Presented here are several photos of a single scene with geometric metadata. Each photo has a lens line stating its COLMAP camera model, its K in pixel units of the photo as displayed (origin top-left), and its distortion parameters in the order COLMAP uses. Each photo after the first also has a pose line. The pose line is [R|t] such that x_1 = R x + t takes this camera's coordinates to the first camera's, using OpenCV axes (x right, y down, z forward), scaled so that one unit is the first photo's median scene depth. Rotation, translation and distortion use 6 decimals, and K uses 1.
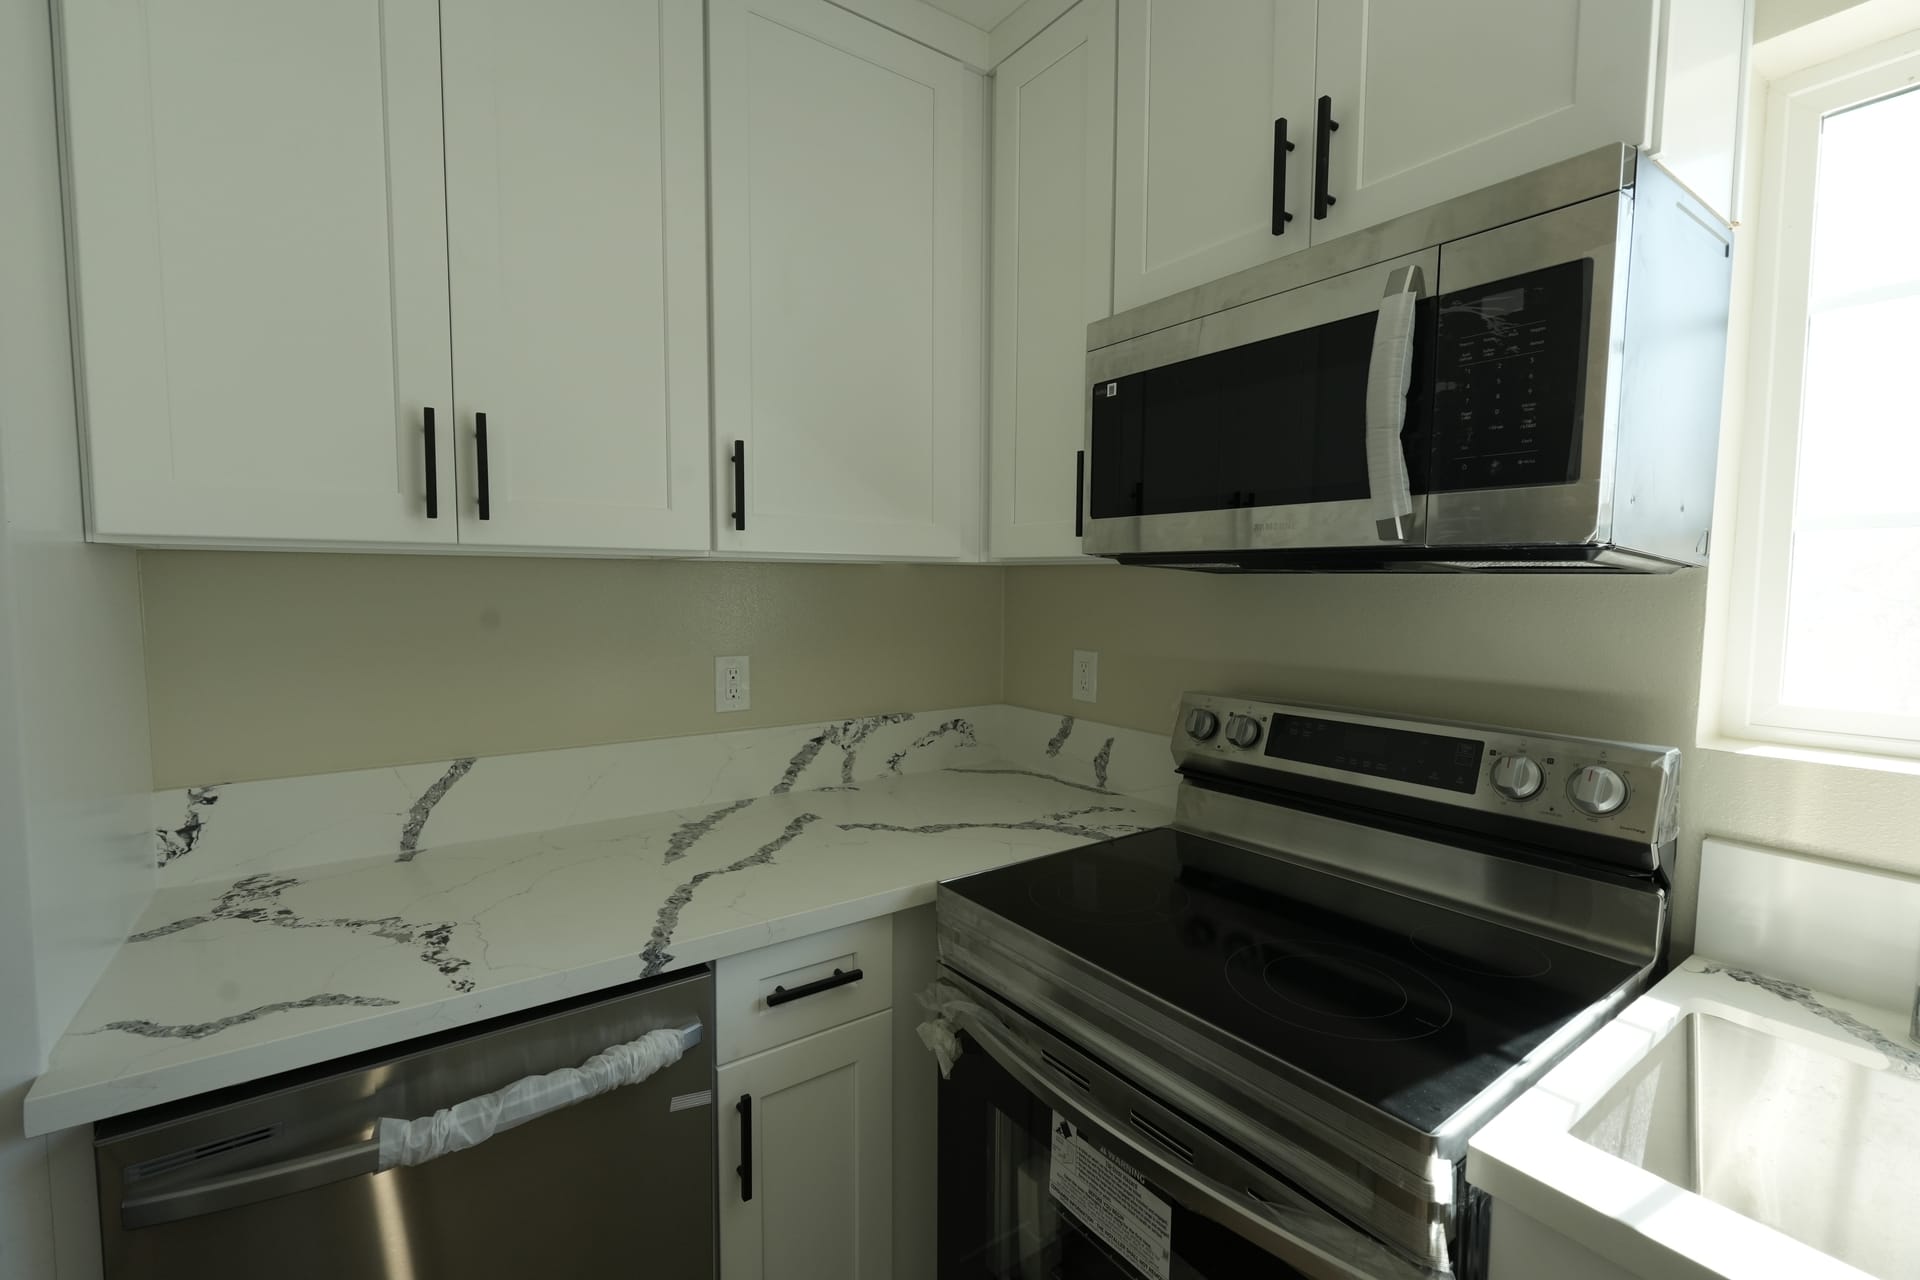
lens RADIAL K [[856.2, 0, 951.9], [0, 856.2, 639.3], [0, 0, 1]] dist [-0.002254, 0.000197]
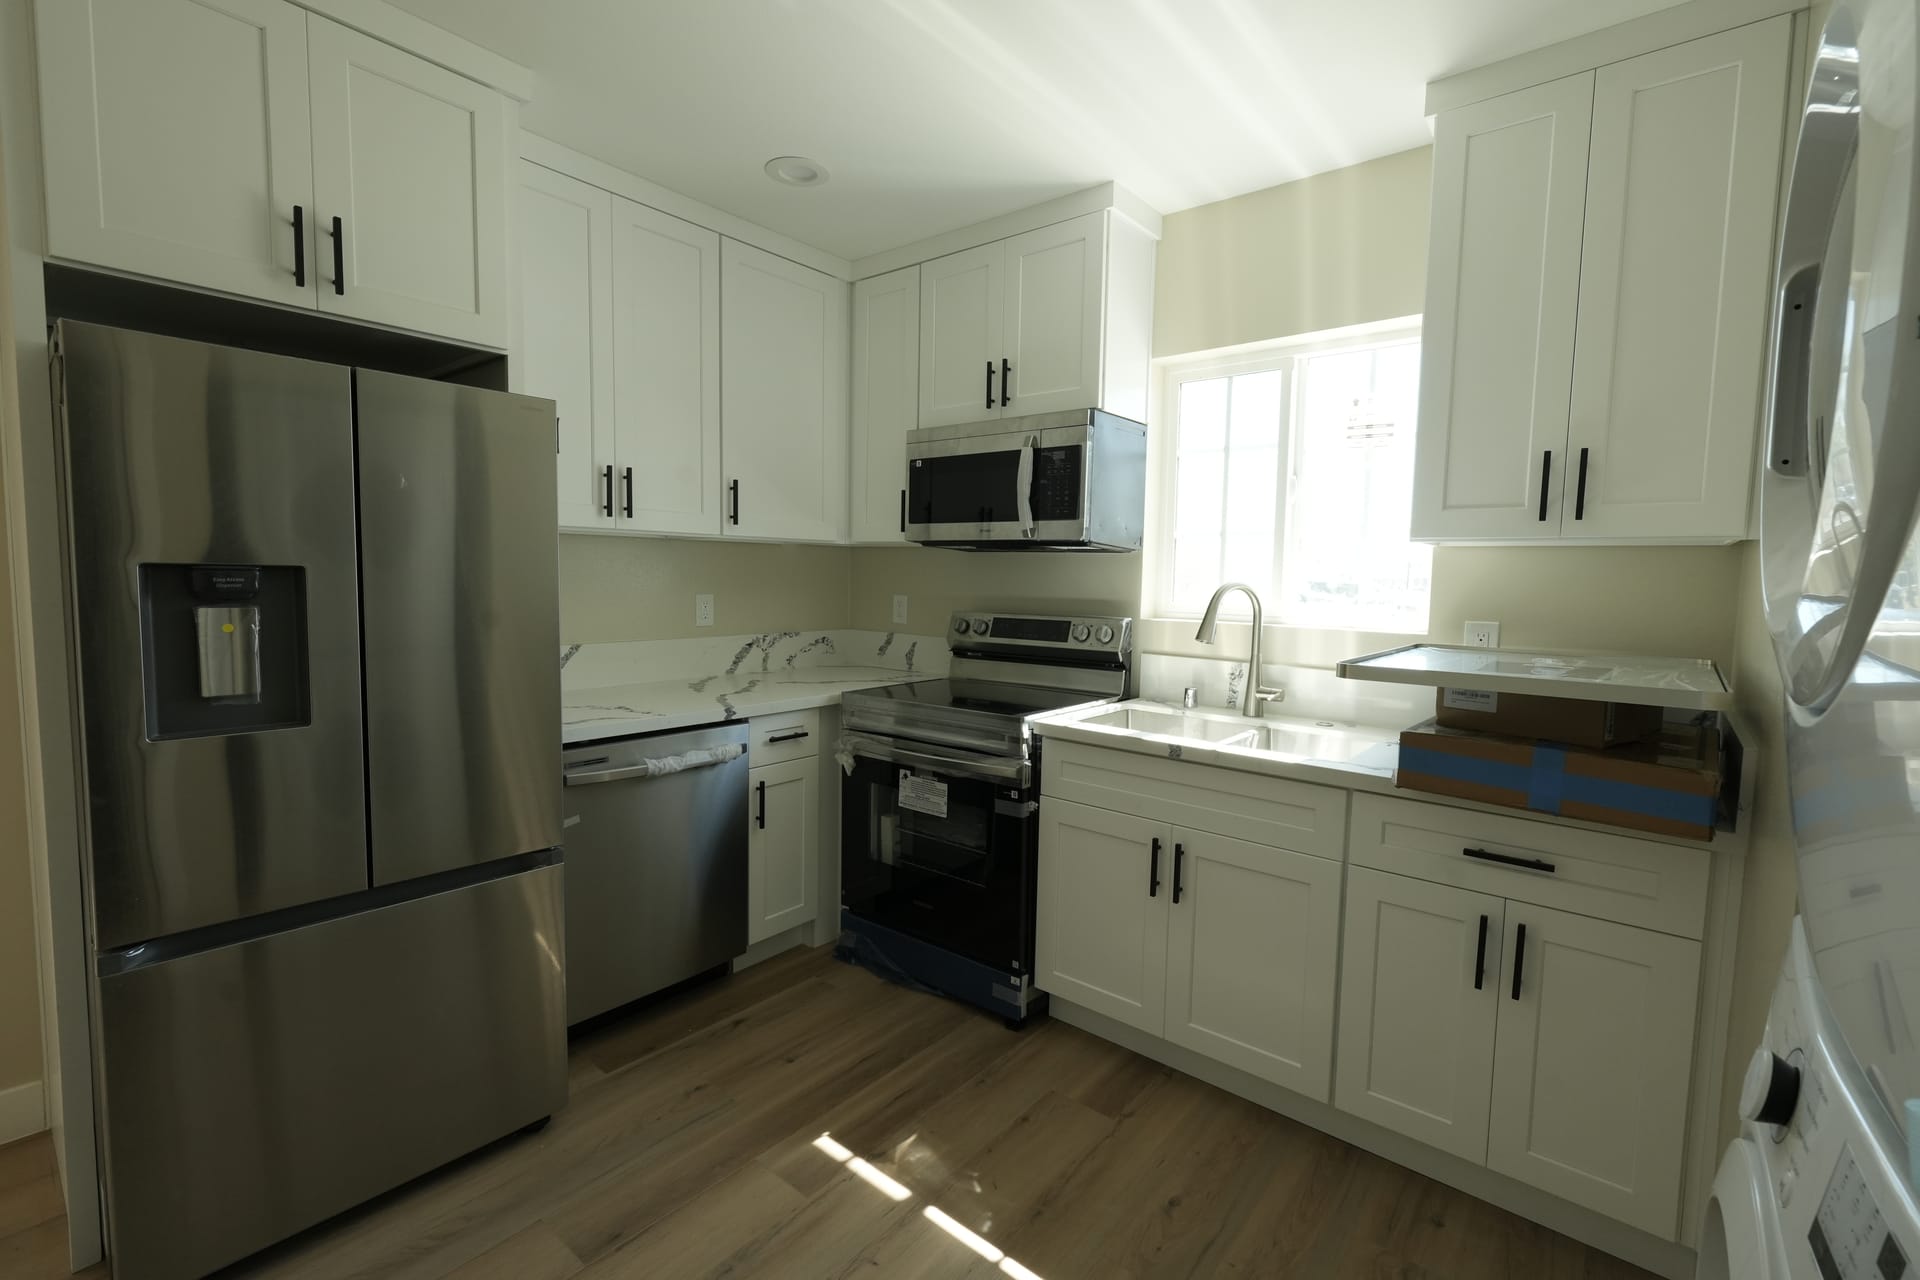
lens RADIAL K [[856.2, 0, 968.0], [0, 856.2, 635.7], [0, 0, 1]] dist [-0.002254, 0.000197]
pose [[0.962908, -0.008492, 0.269697, -0.304501], [0.005565, 0.999917, 0.011616, 0.125495], [-0.269773, -0.009685, 0.962875, -1.212551]]
